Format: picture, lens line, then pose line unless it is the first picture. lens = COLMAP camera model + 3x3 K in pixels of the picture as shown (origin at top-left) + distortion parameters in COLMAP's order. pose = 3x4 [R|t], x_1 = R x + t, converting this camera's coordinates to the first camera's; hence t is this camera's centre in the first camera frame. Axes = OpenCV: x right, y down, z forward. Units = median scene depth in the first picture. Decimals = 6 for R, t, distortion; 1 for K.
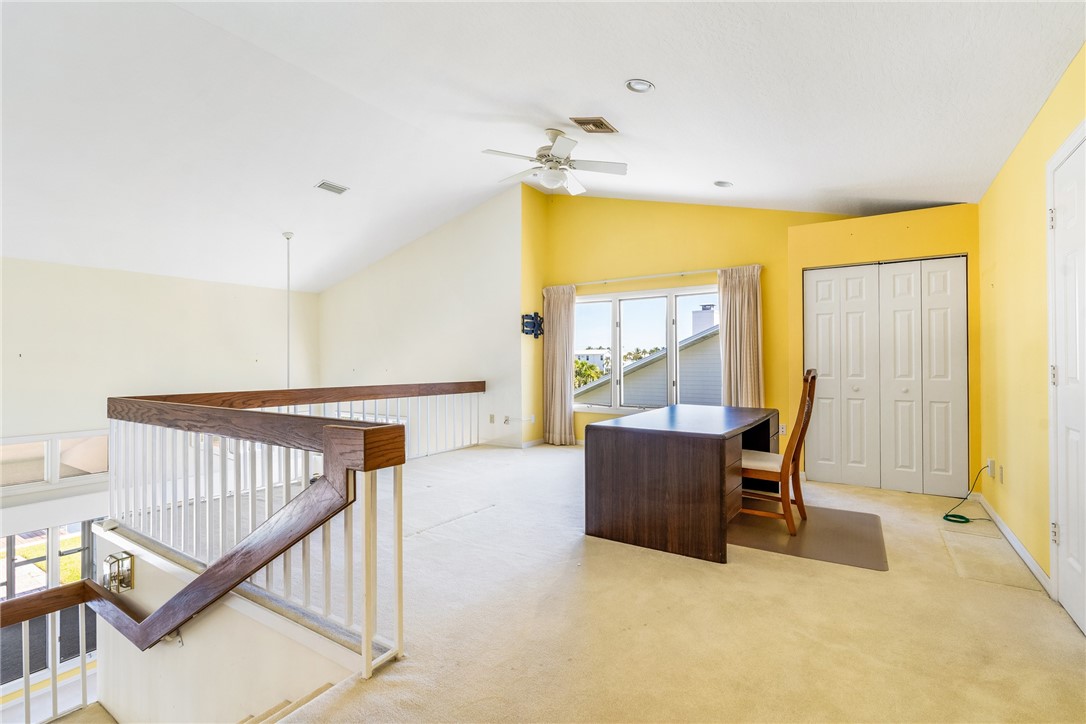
lens RADIAL K [[511.6, 0, 543.0], [0, 511.6, 362.0], [0, 0, 1]] dist [-0.001420, -0.000781]
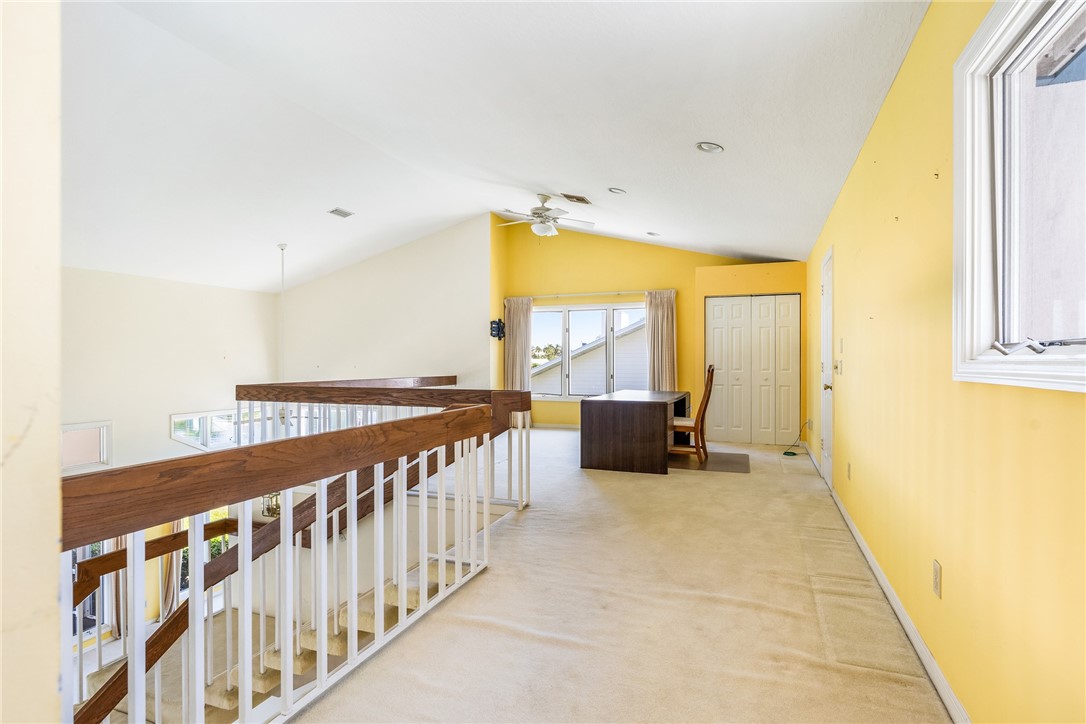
lens RADIAL K [[583.4, 0, 543.0], [0, 583.4, 362.0], [0, 0, 1]] dist [-0.001966, -0.000163]
pose [[0.976774, 0.002671, 0.214257, -0.323522], [-0.003377, 0.999990, 0.002931, 0.000975], [-0.214247, -0.003586, 0.976773, -0.570321]]
